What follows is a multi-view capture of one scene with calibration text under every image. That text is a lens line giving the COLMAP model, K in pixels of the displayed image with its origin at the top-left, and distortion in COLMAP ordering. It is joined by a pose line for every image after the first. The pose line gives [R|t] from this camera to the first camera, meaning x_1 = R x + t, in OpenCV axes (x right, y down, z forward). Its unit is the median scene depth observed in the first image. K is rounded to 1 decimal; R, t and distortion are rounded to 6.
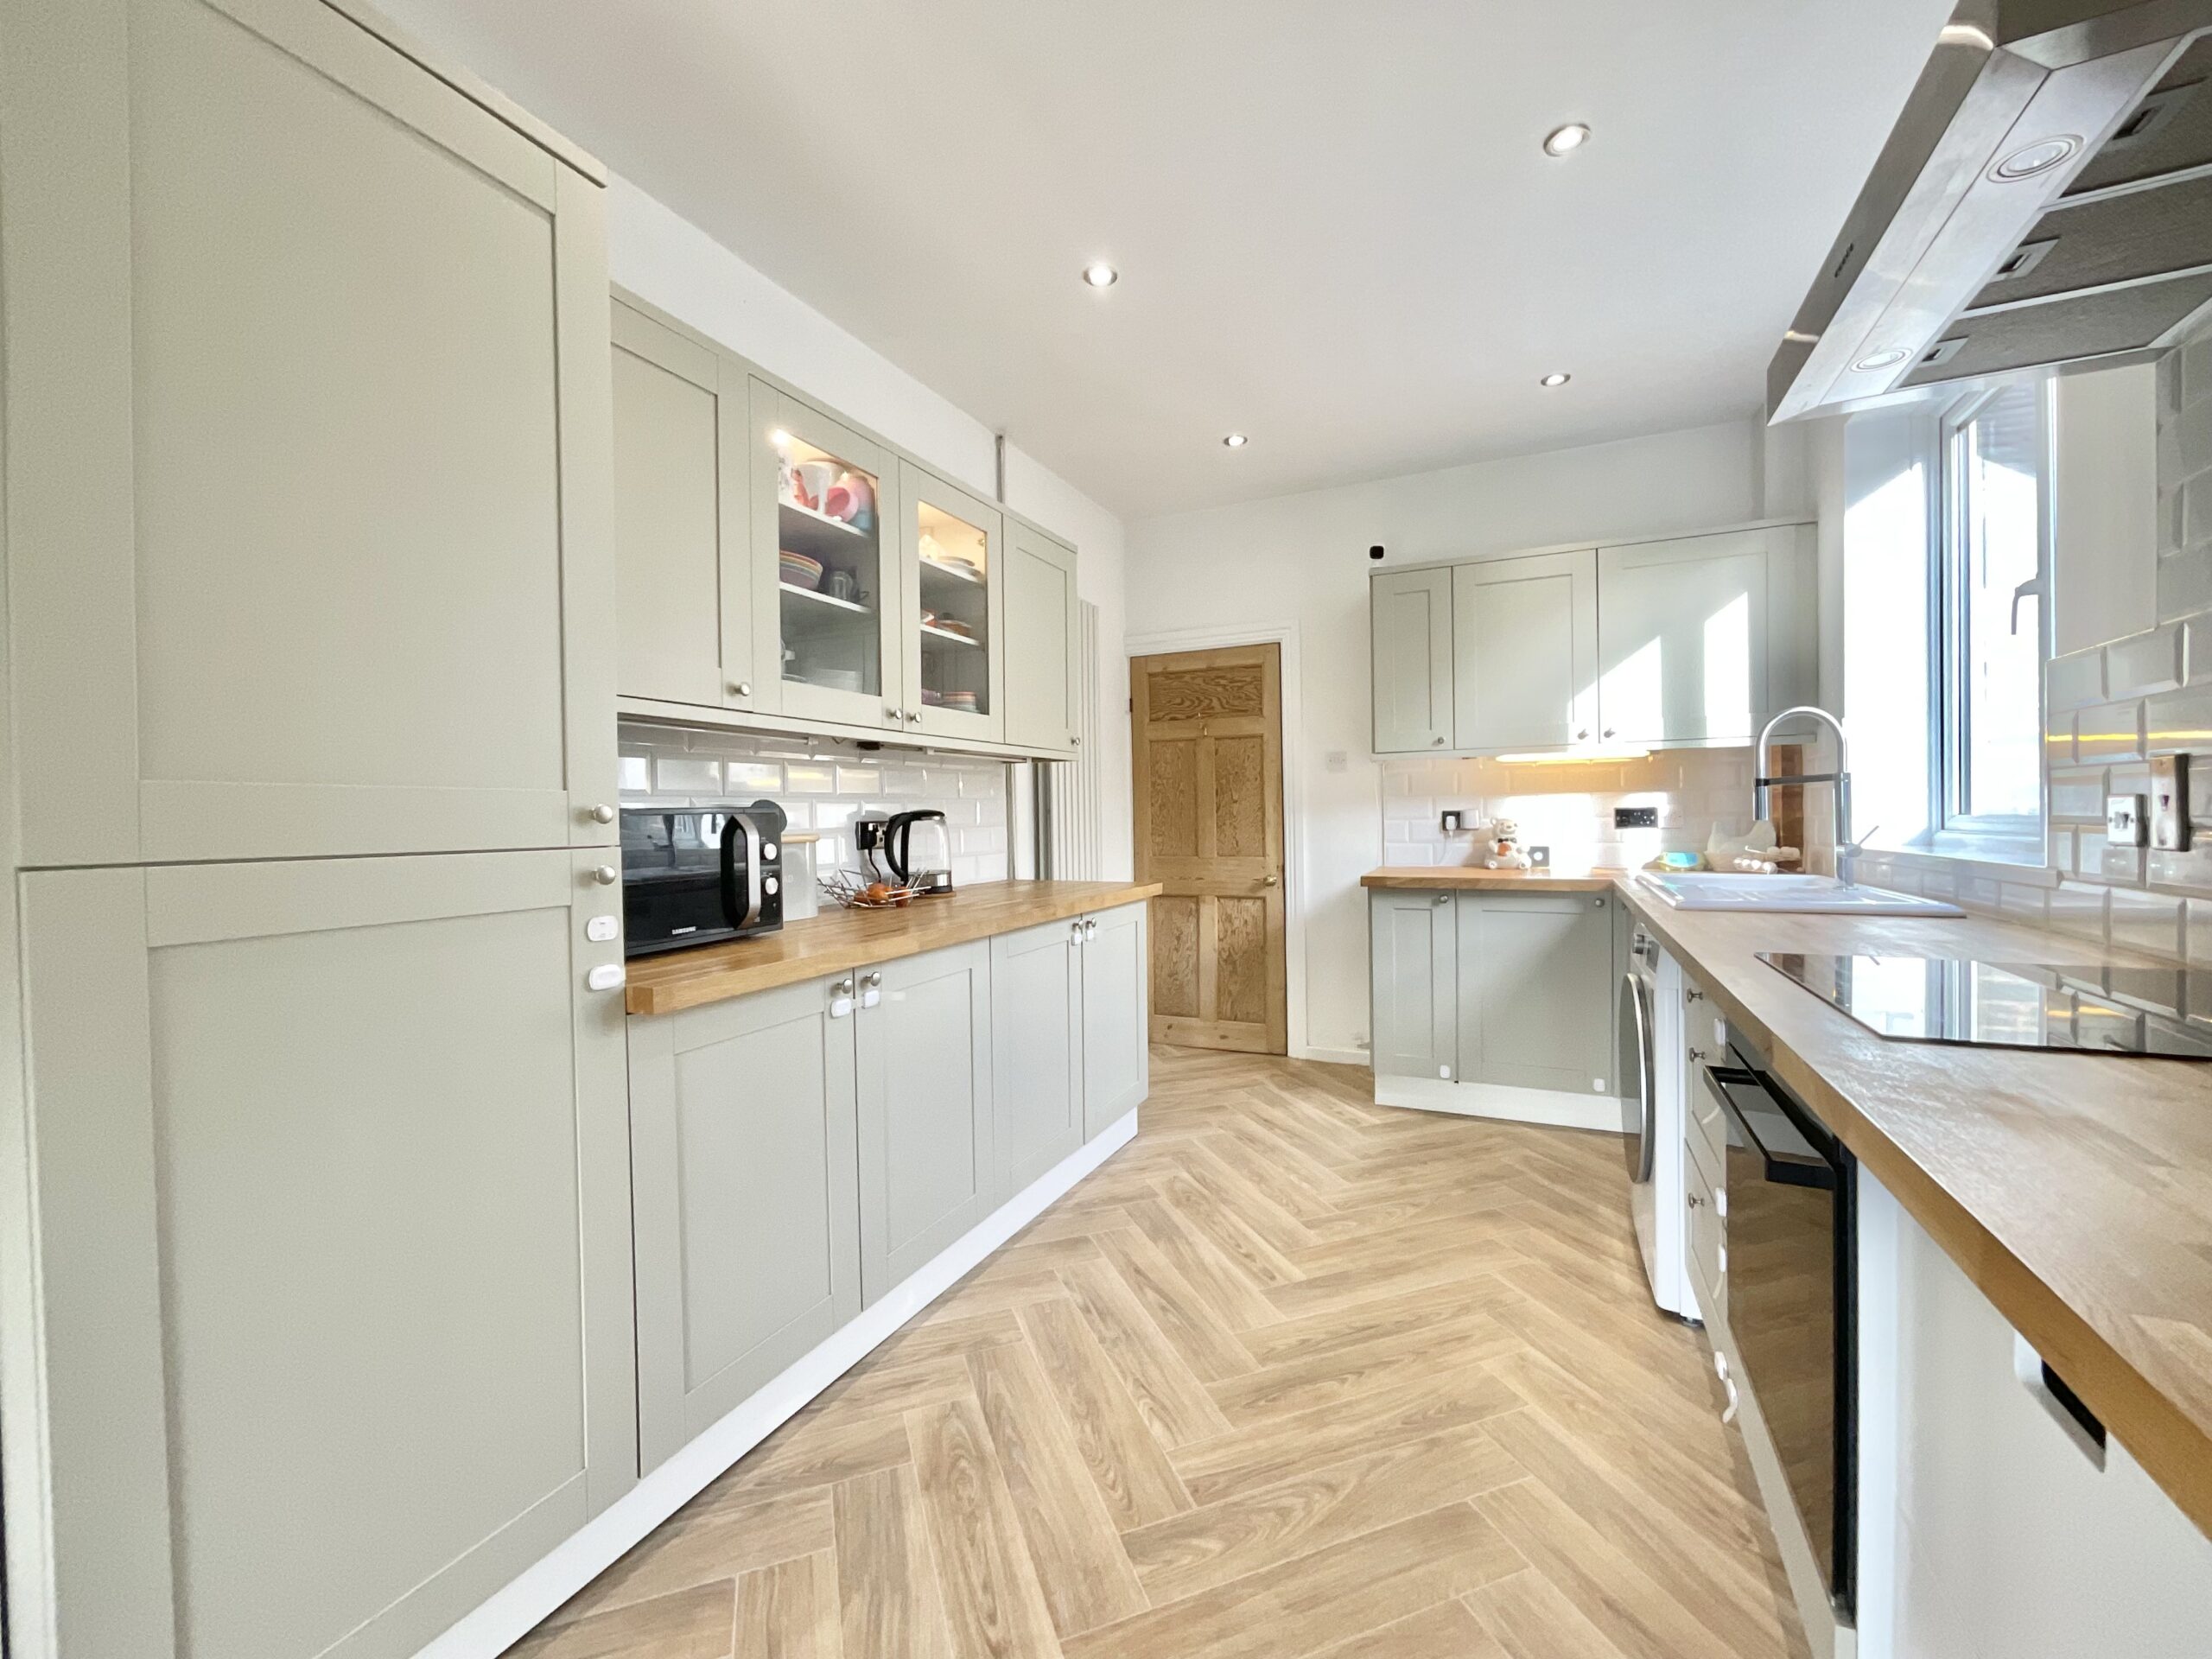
lens RADIAL K [[900.0, 0, 1104.9], [0, 900.0, 836.7], [0, 0, 1]] dist [0.000717, 0.000031]
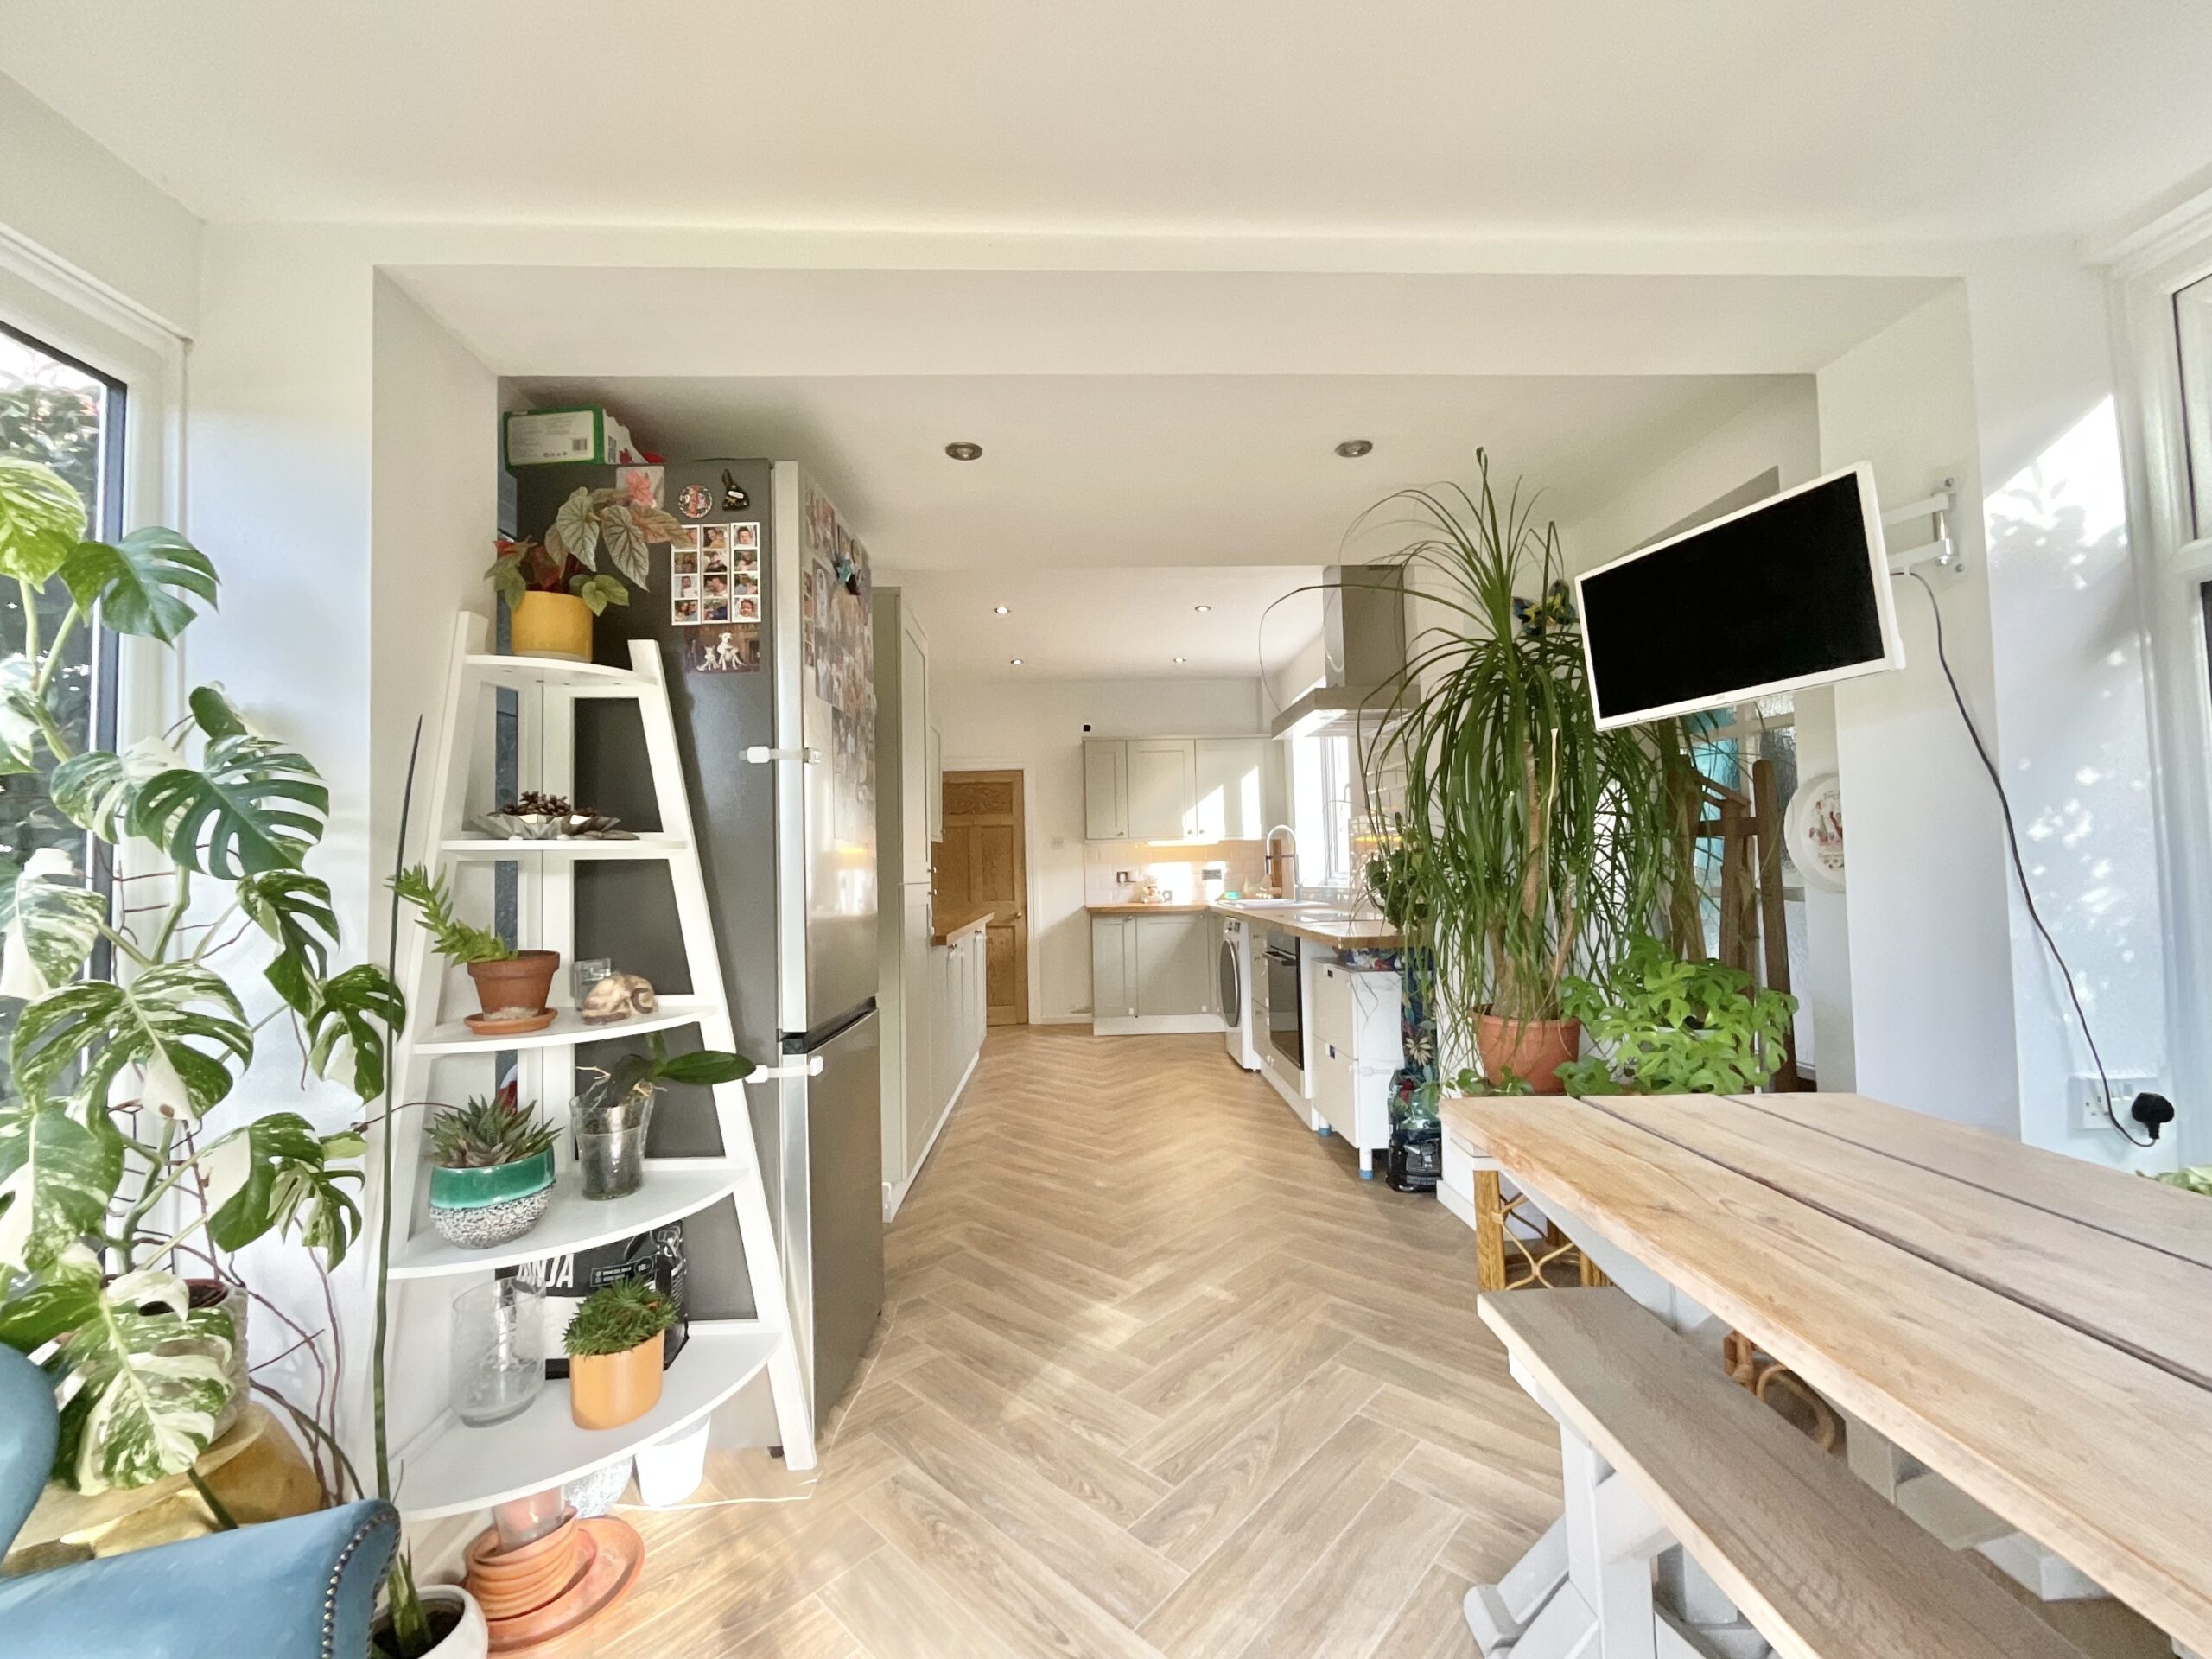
lens RADIAL K [[900.0, 0, 1105.6], [0, 900.0, 828.1], [0, 0, 1]] dist [0.000717, 0.000031]
pose [[0.889212, 0.020501, 0.457037, -0.508908], [0.018732, 0.996526, -0.081147, 0.032328], [-0.457113, 0.080718, 0.885738, -0.629140]]
